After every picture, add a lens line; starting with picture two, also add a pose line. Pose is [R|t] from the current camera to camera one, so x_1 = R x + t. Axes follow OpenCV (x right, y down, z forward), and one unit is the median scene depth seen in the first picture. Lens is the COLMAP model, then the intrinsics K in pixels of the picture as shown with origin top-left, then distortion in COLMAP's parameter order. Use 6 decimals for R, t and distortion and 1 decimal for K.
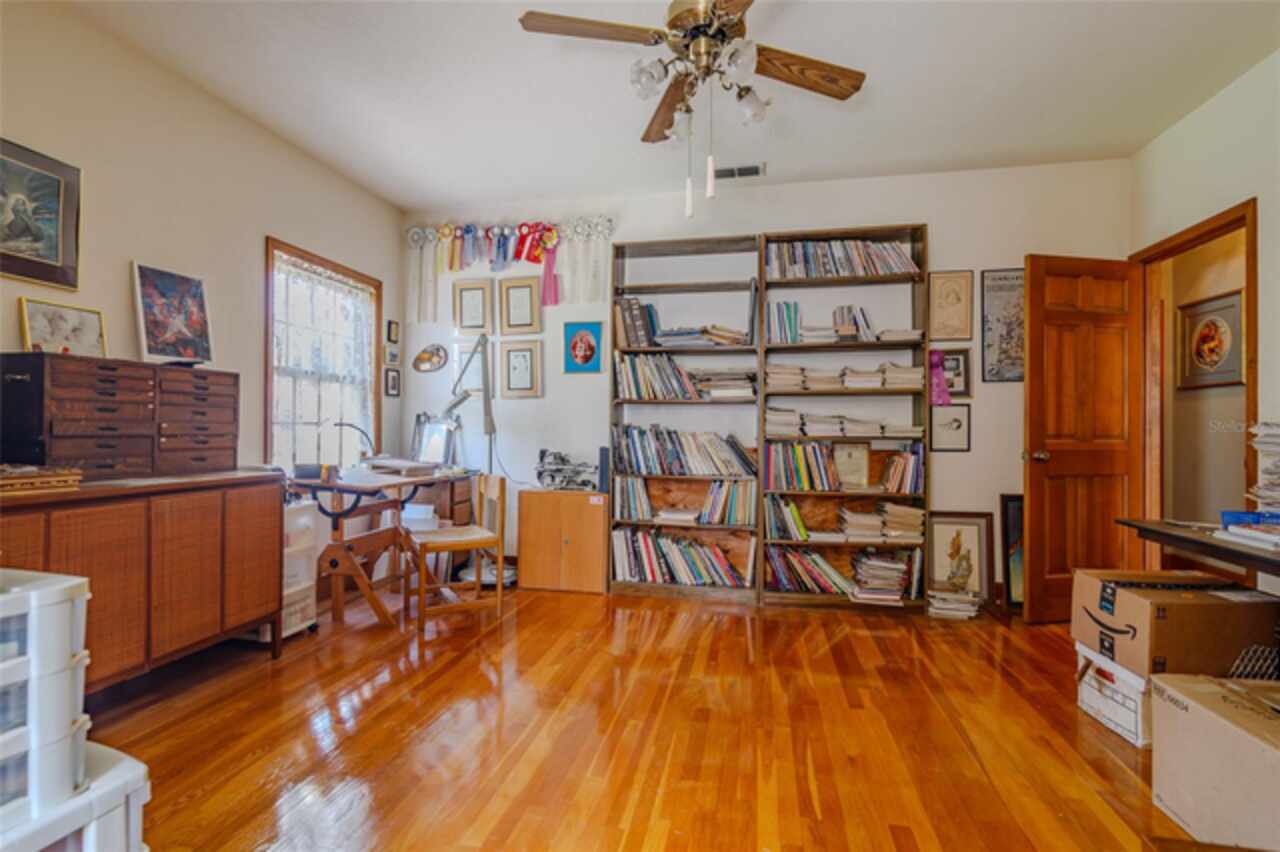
lens RADIAL K [[581.3, 0, 641.6], [0, 581.3, 425.9], [0, 0, 1]] dist [0.004875, 0.000166]
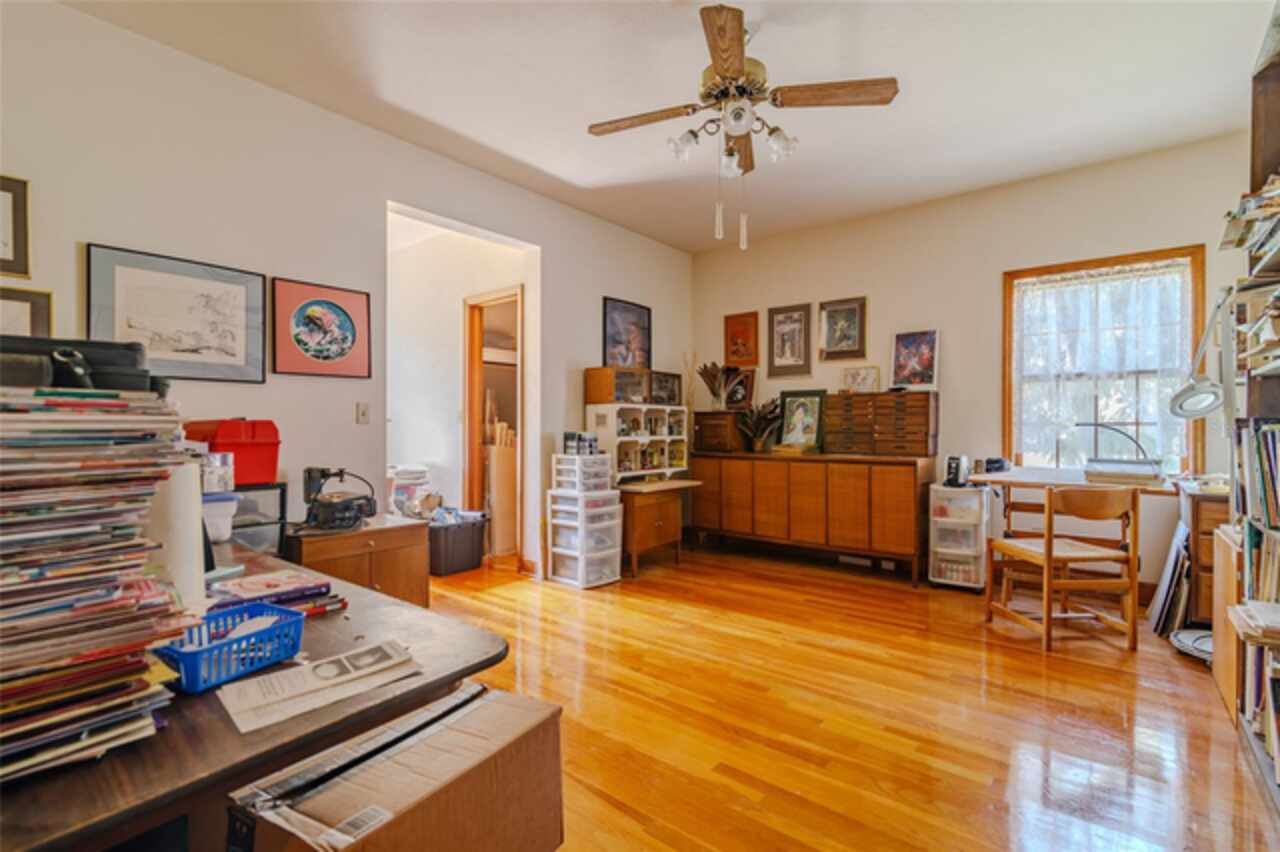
lens RADIAL K [[581.3, 0, 641.2], [0, 581.3, 429.1], [0, 0, 1]] dist [0.004875, 0.000166]
pose [[-0.474152, -0.000936, -0.880442, 1.008893], [0.003526, 0.999989, -0.002962, 0.008028], [0.880436, -0.004509, -0.474144, 1.141667]]
